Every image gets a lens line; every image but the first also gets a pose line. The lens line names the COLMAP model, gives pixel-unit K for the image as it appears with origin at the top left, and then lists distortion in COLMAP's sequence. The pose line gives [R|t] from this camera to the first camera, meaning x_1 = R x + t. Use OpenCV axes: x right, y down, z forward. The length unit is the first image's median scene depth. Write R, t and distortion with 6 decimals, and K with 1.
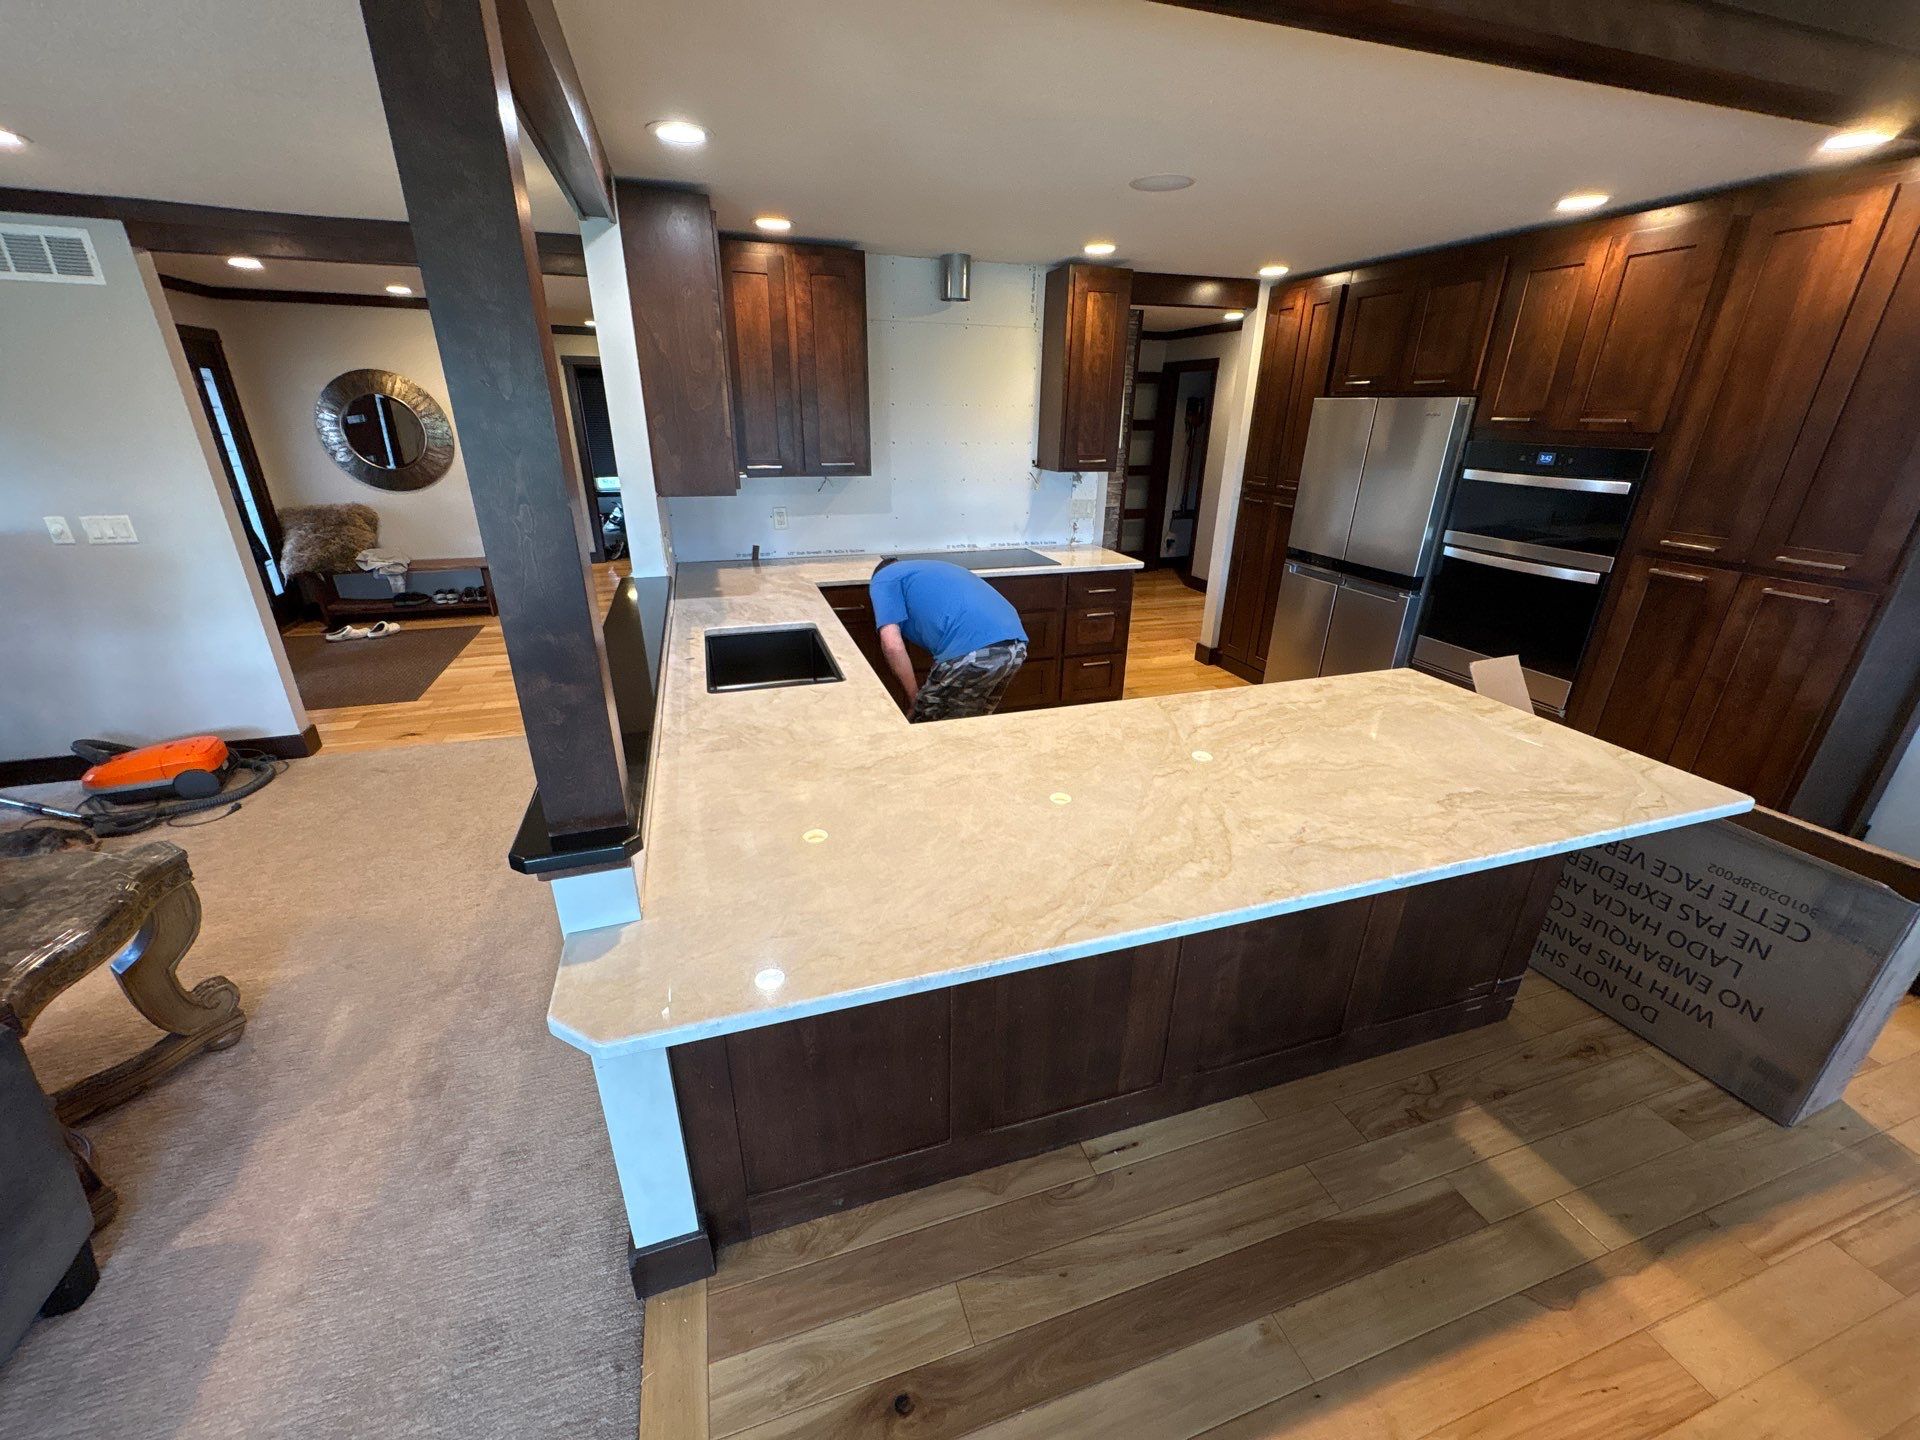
lens RADIAL K [[759.3, 0, 955.4], [0, 759.3, 723.3], [0, 0, 1]] dist [-0.000380, 0.001009]
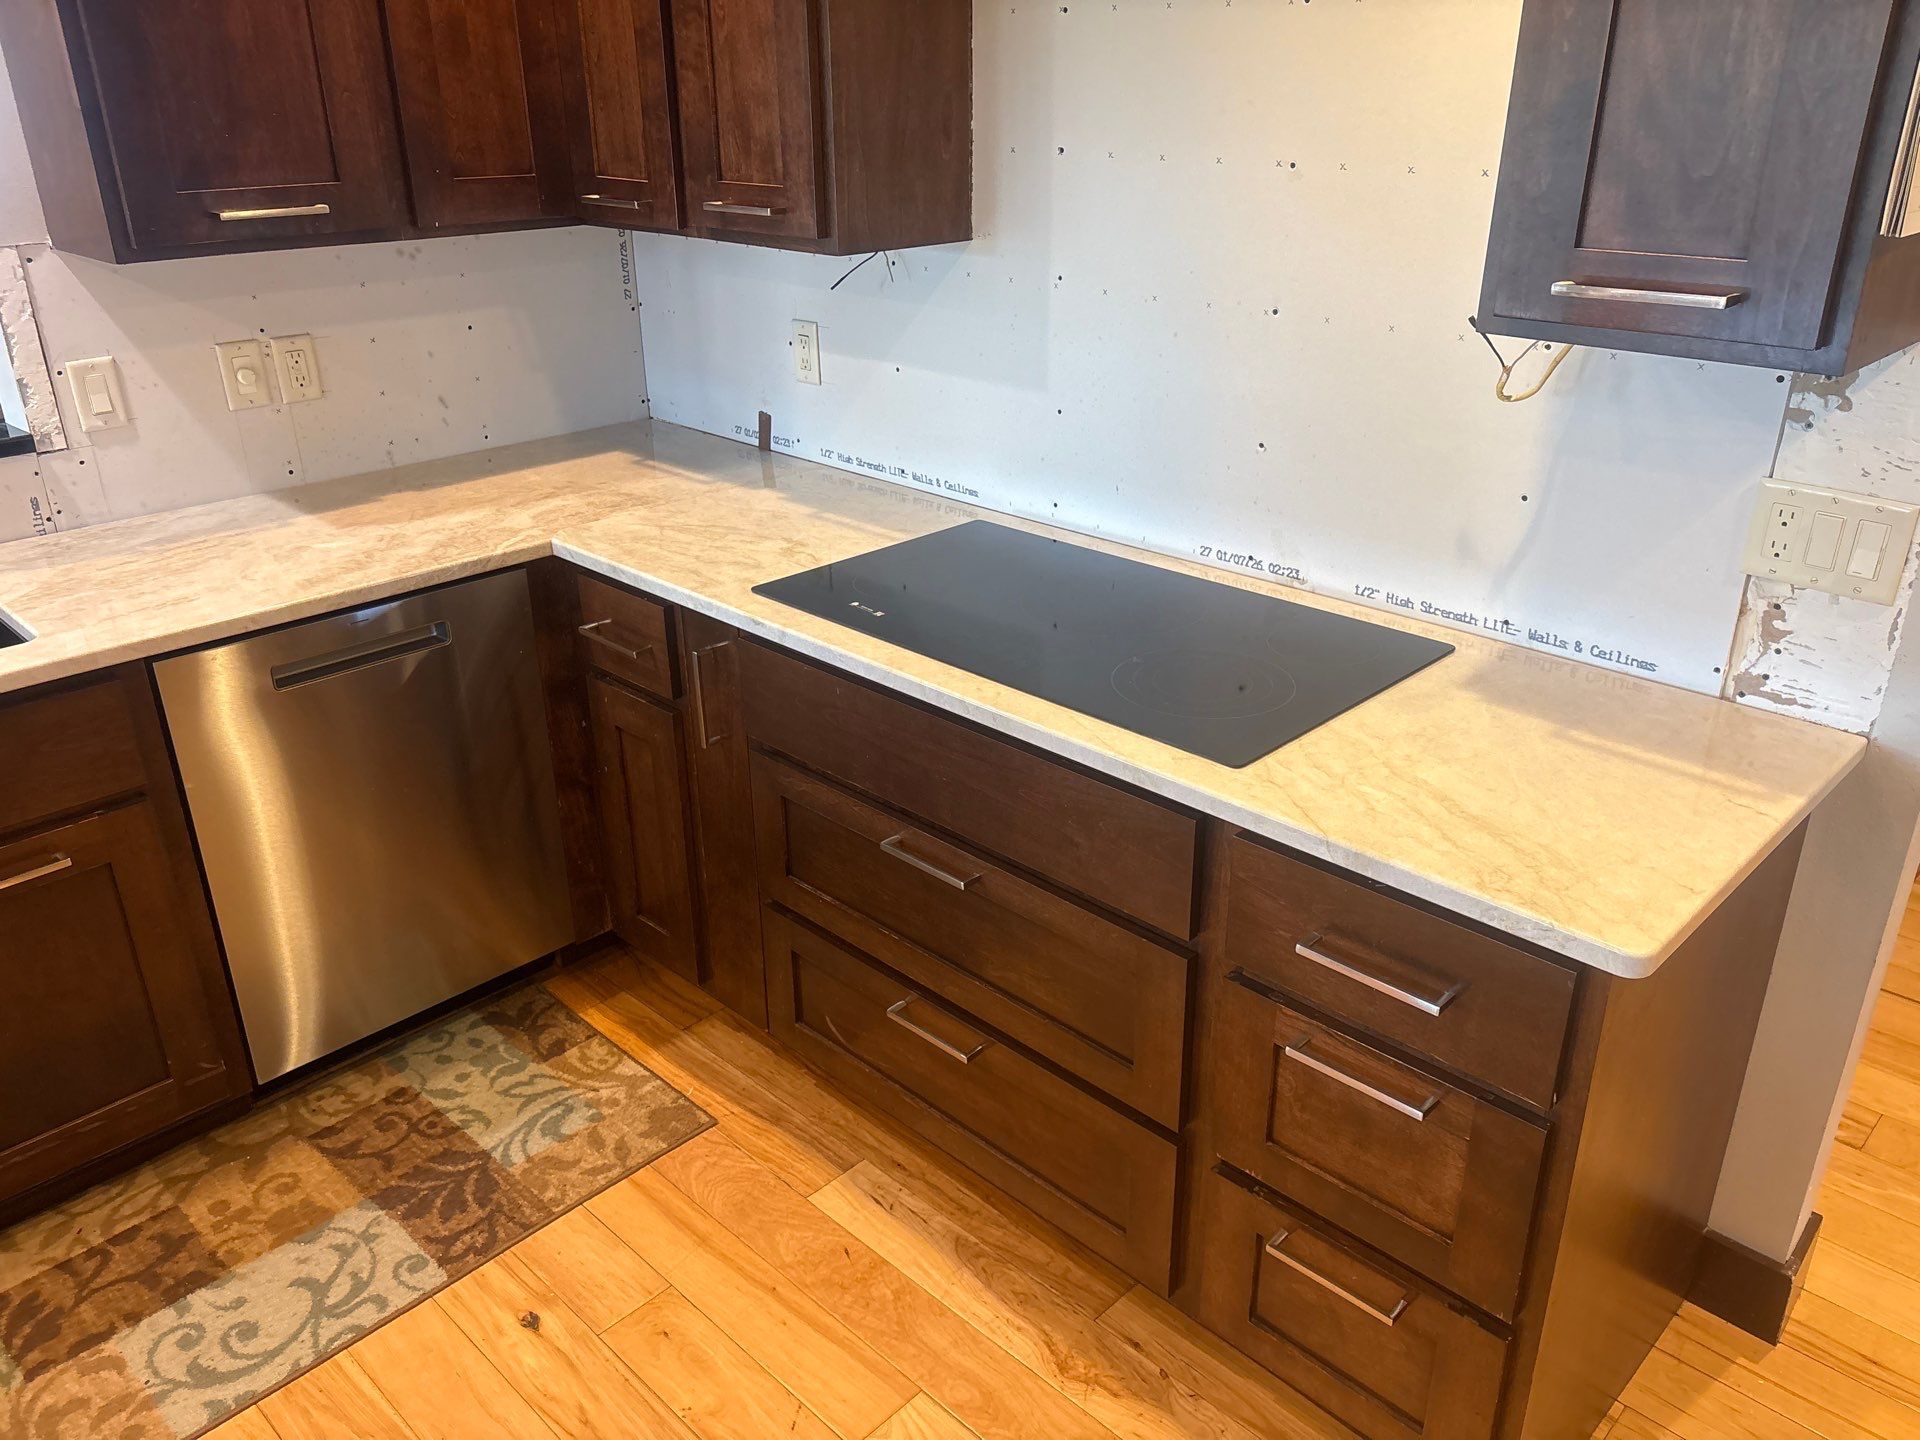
lens RADIAL K [[1447.1, 0, 961.3], [0, 1447.1, 722.5], [0, 0, 1]] dist [0.057258, -0.065264]
pose [[0.468126, 0.352110, -0.810479, 0.725704], [-0.329492, 0.920591, 0.209637, -0.479363], [0.819935, 0.168910, 0.546970, 1.235959]]
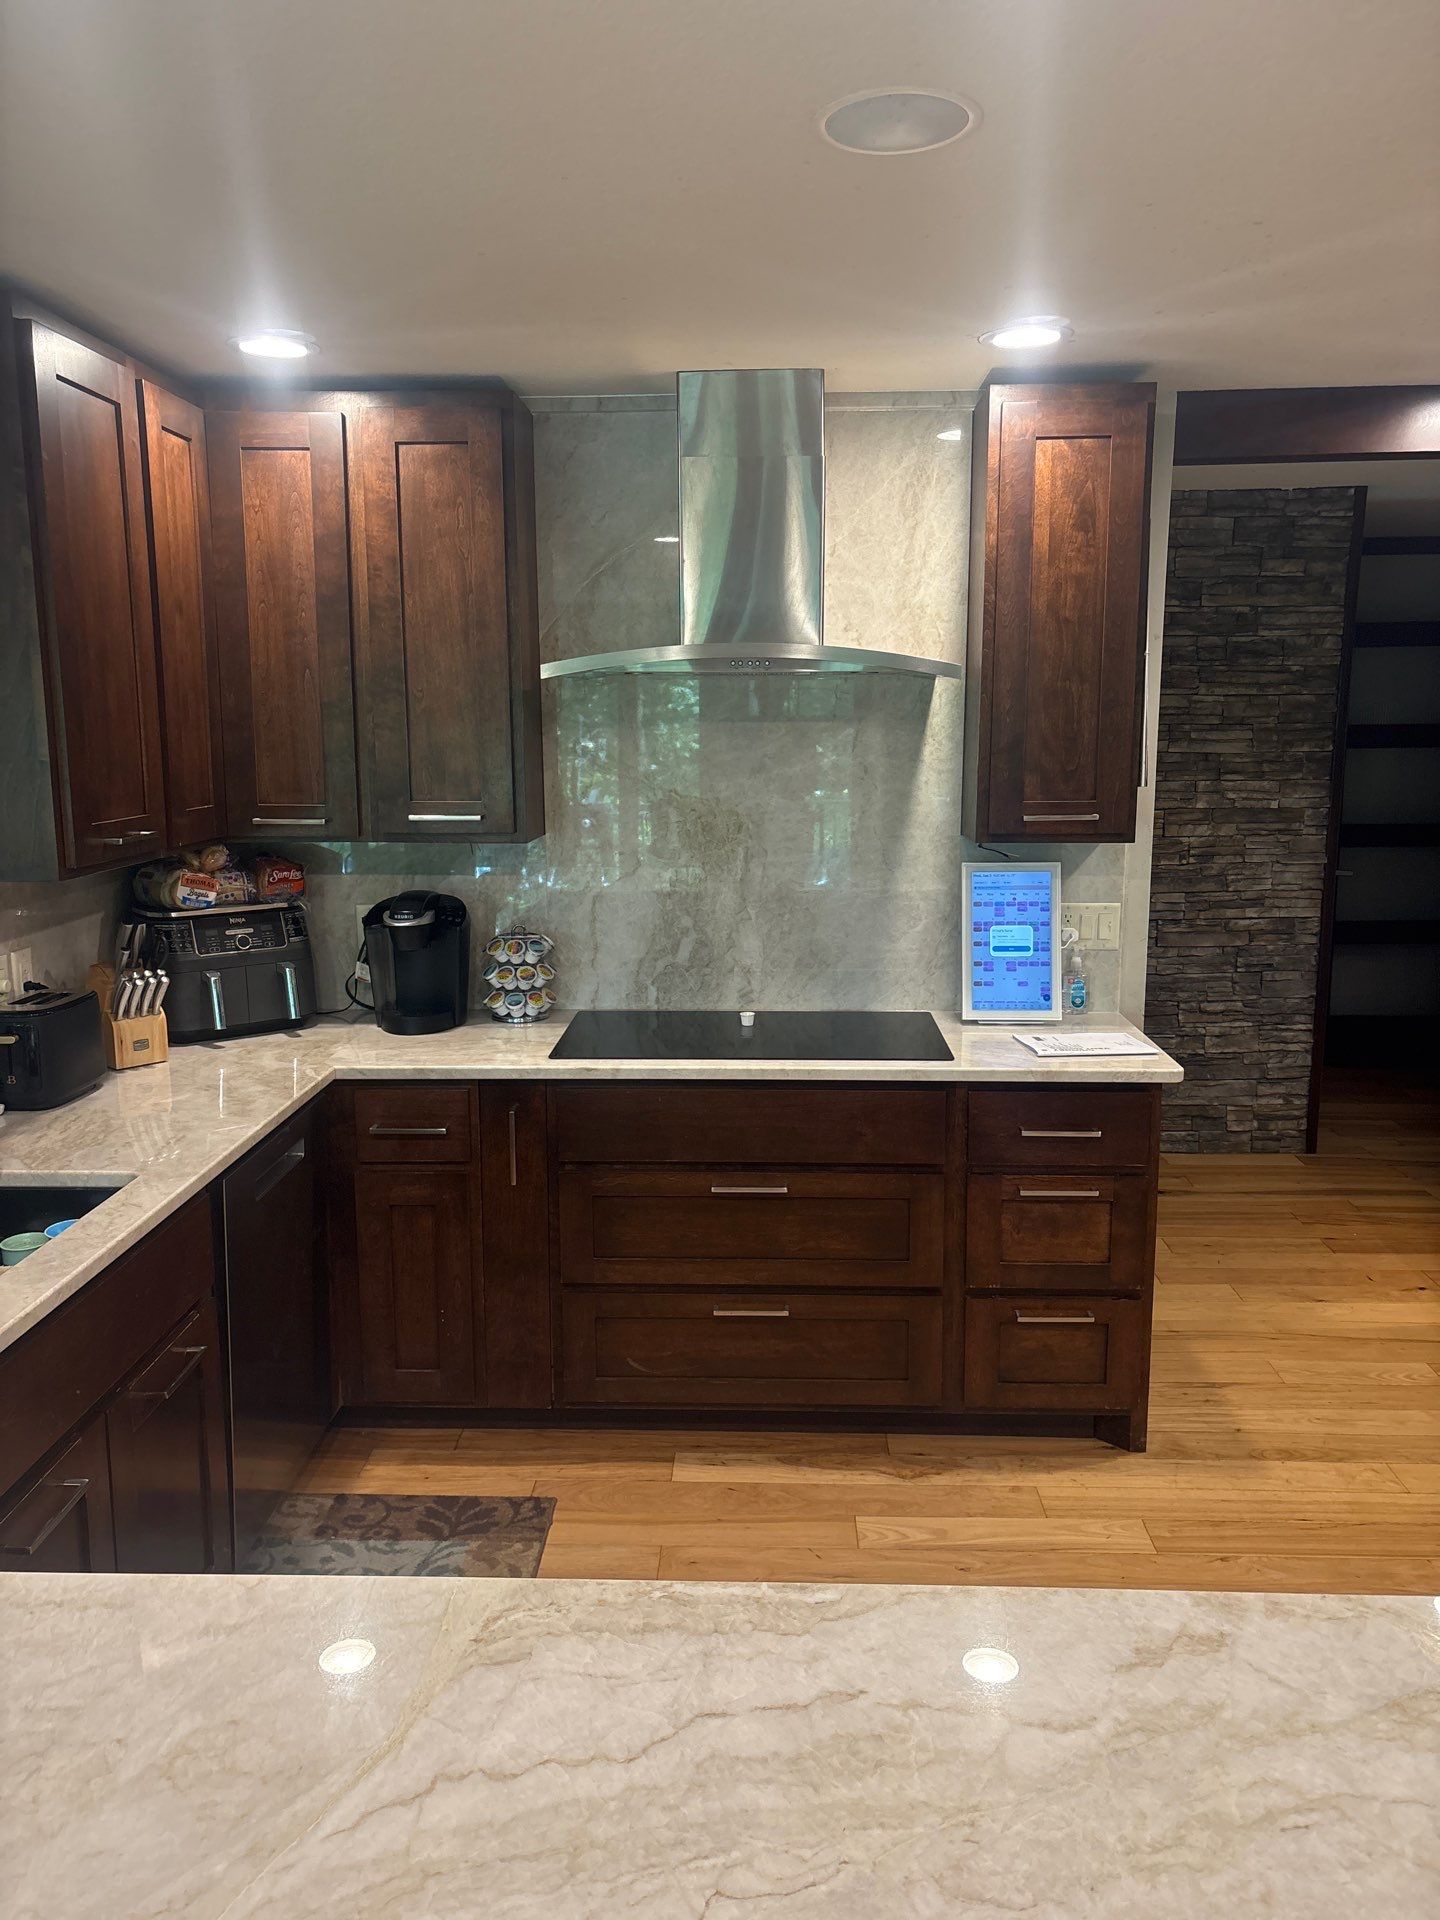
lens RADIAL K [[1447.1, 0, 715.1], [0, 1447.1, 962.3], [0, 0, 1]] dist [0.057258, -0.065264]
pose [[0.939835, 0.042942, -0.338920, 0.479600], [-0.118230, 0.971649, -0.204745, -0.150475], [0.320519, 0.232497, 0.918266, 0.416754]]
